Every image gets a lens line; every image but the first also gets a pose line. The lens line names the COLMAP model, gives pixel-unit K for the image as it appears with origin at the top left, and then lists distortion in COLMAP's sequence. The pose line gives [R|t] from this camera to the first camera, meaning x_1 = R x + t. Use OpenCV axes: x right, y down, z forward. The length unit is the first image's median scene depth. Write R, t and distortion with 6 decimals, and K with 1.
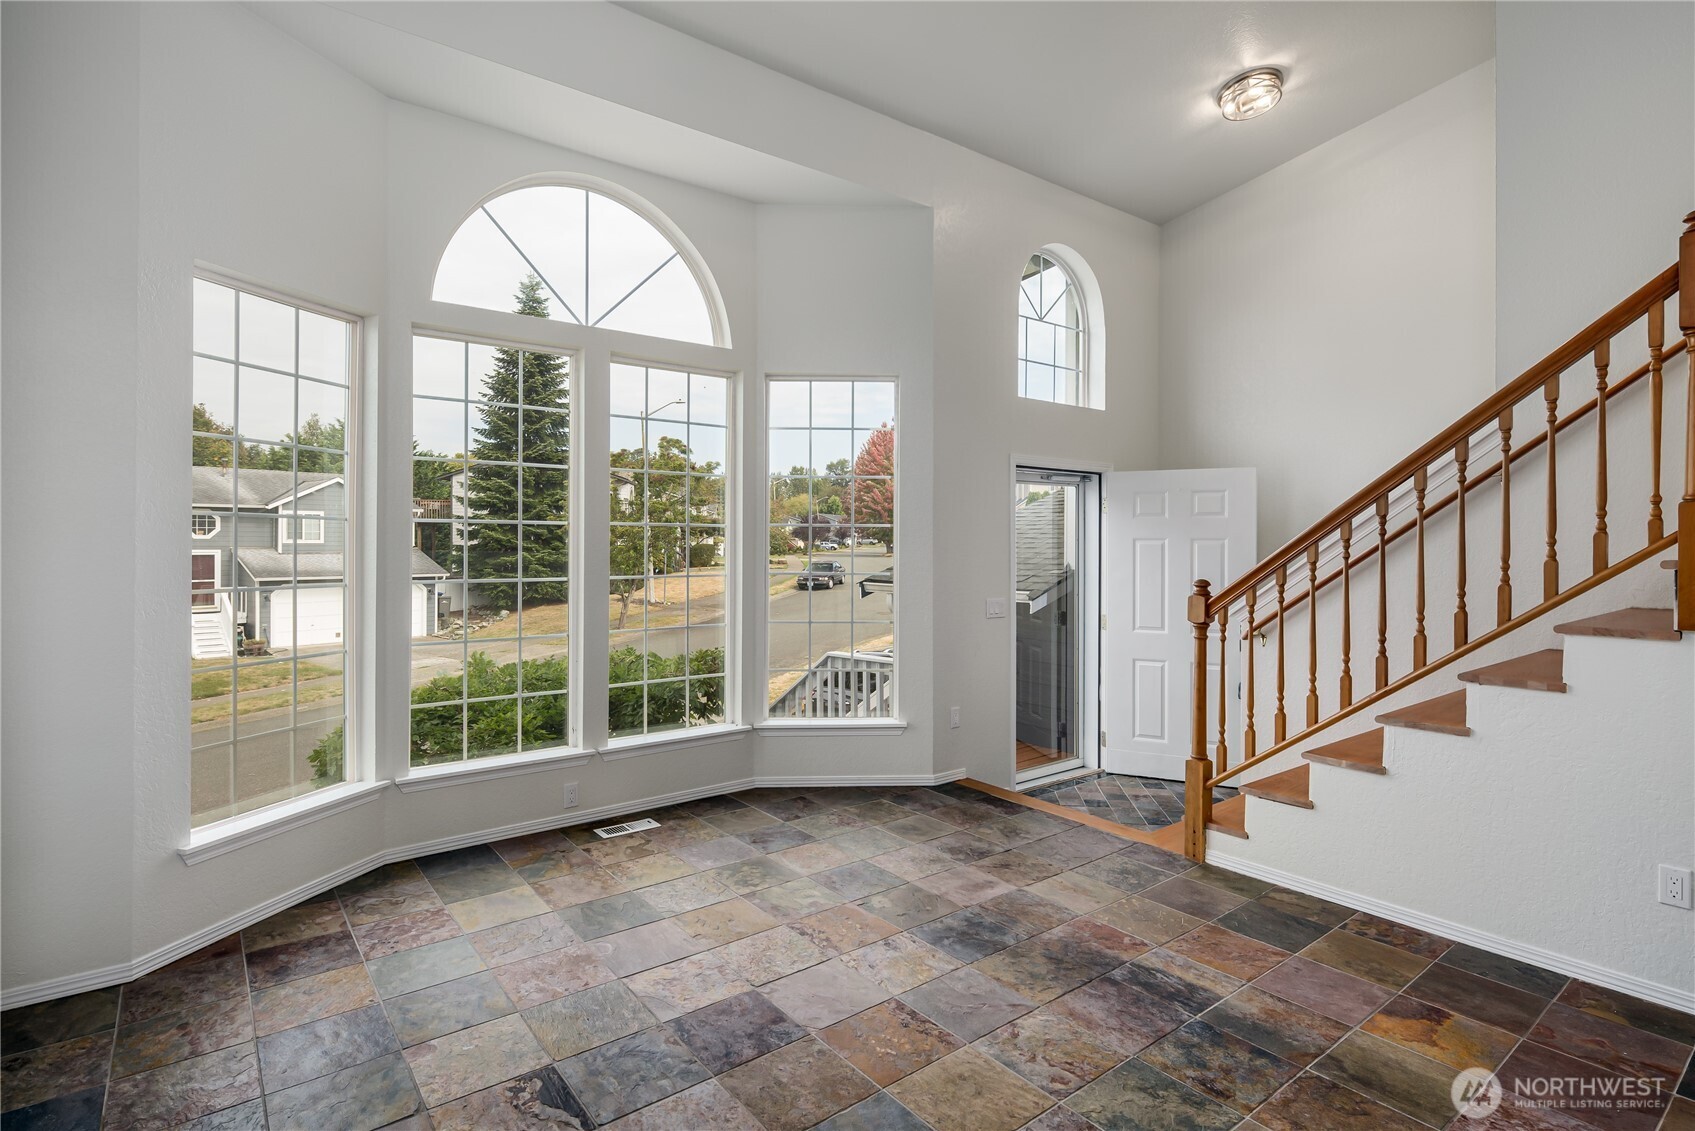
lens RADIAL K [[844.1, 0, 846.4], [0, 844.1, 549.6], [0, 0, 1]] dist [0.006992, -0.006093]
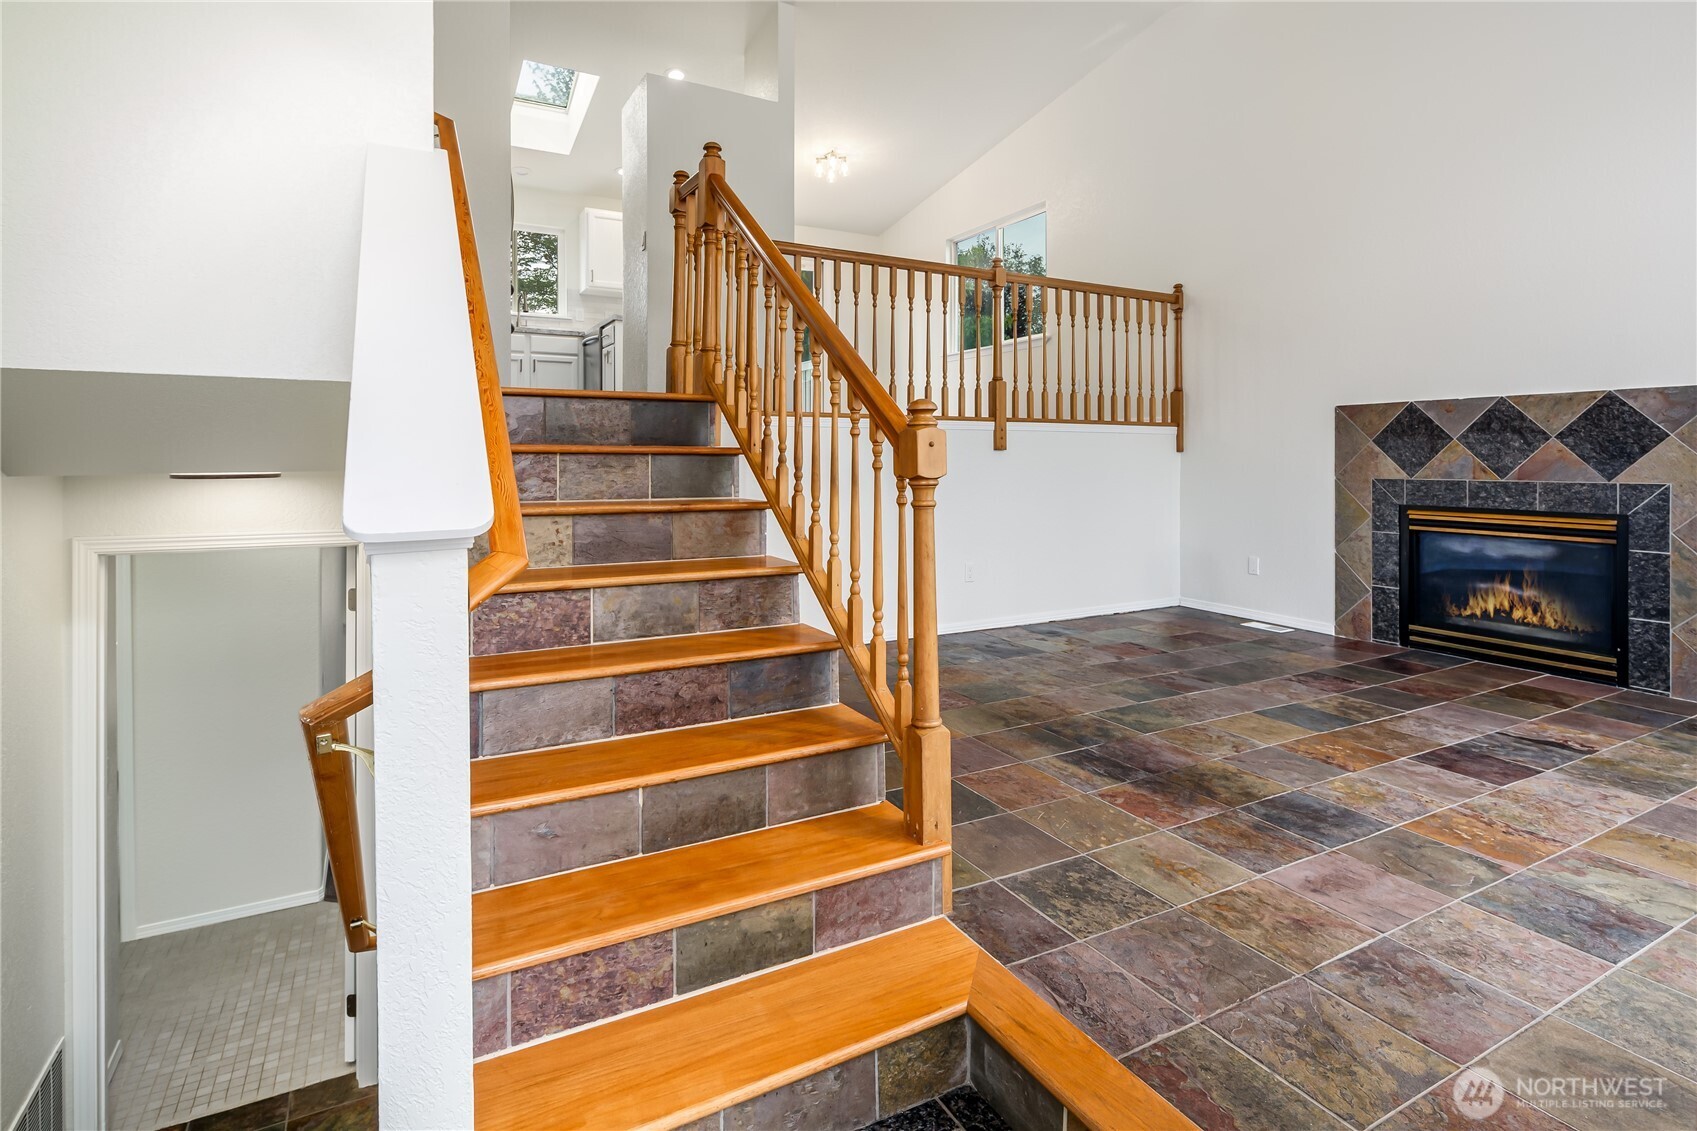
lens RADIAL K [[845.1, 0, 839.3], [0, 845.1, 459.1], [0, 0, 1]] dist [0.006992, -0.006093]
pose [[-0.986758, -0.000533, 0.162198, 0.394230], [0.000796, 0.999967, 0.008128, 0.071946], [-0.162197, 0.008149, -0.986725, 1.588796]]
